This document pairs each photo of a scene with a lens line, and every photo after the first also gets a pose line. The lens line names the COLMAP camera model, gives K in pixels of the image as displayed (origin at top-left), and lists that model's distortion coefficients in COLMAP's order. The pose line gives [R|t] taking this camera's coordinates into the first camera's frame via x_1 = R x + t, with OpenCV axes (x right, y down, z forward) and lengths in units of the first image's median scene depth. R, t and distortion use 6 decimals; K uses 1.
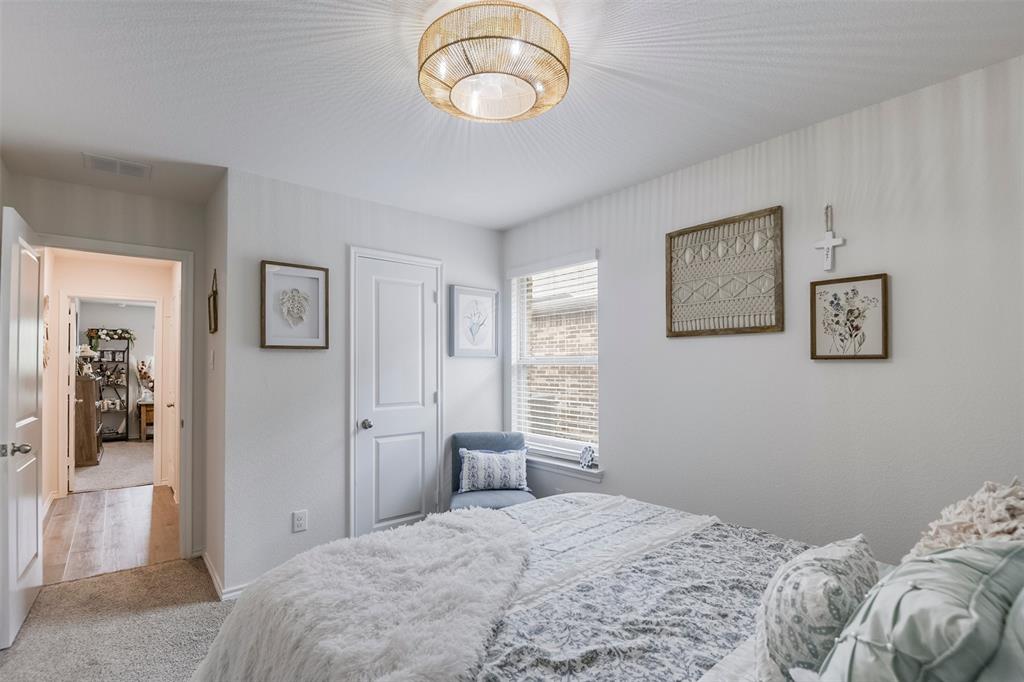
lens RADIAL K [[460.0, 0, 514.0], [0, 460.0, 354.7], [0, 0, 1]] dist [0.000770, -0.017057]
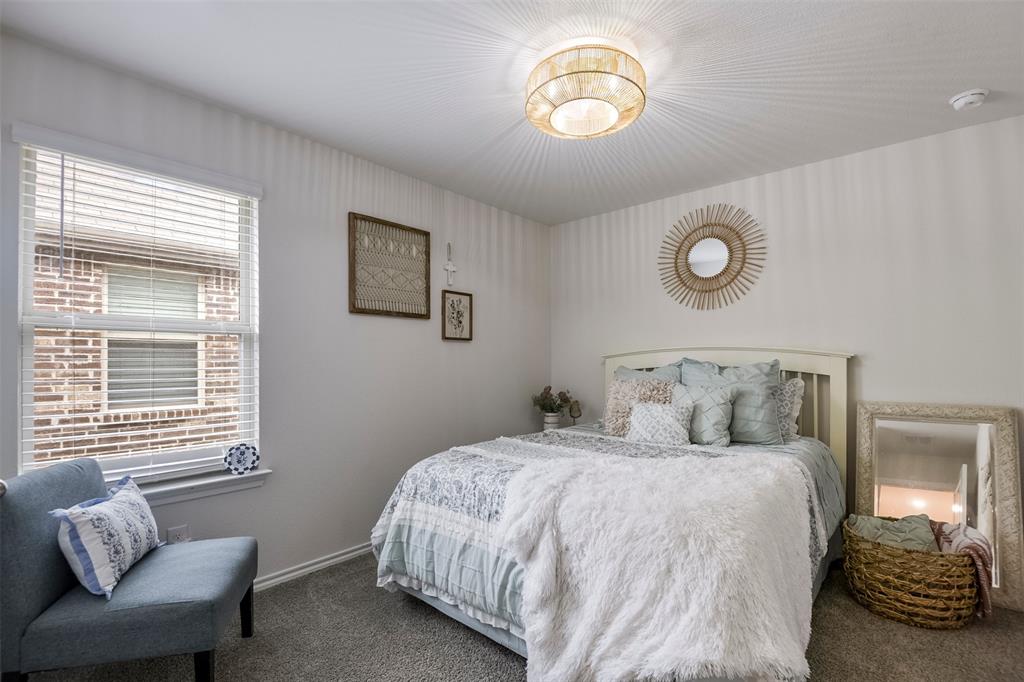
lens RADIAL K [[460.0, 0, 514.0], [0, 460.0, 354.7], [0, 0, 1]] dist [0.000770, -0.017057]
pose [[-0.143466, 0.006993, 0.989630, -0.870738], [-0.025613, 0.999614, -0.010776, 0.068402], [-0.989324, -0.026894, -0.143232, 0.914349]]
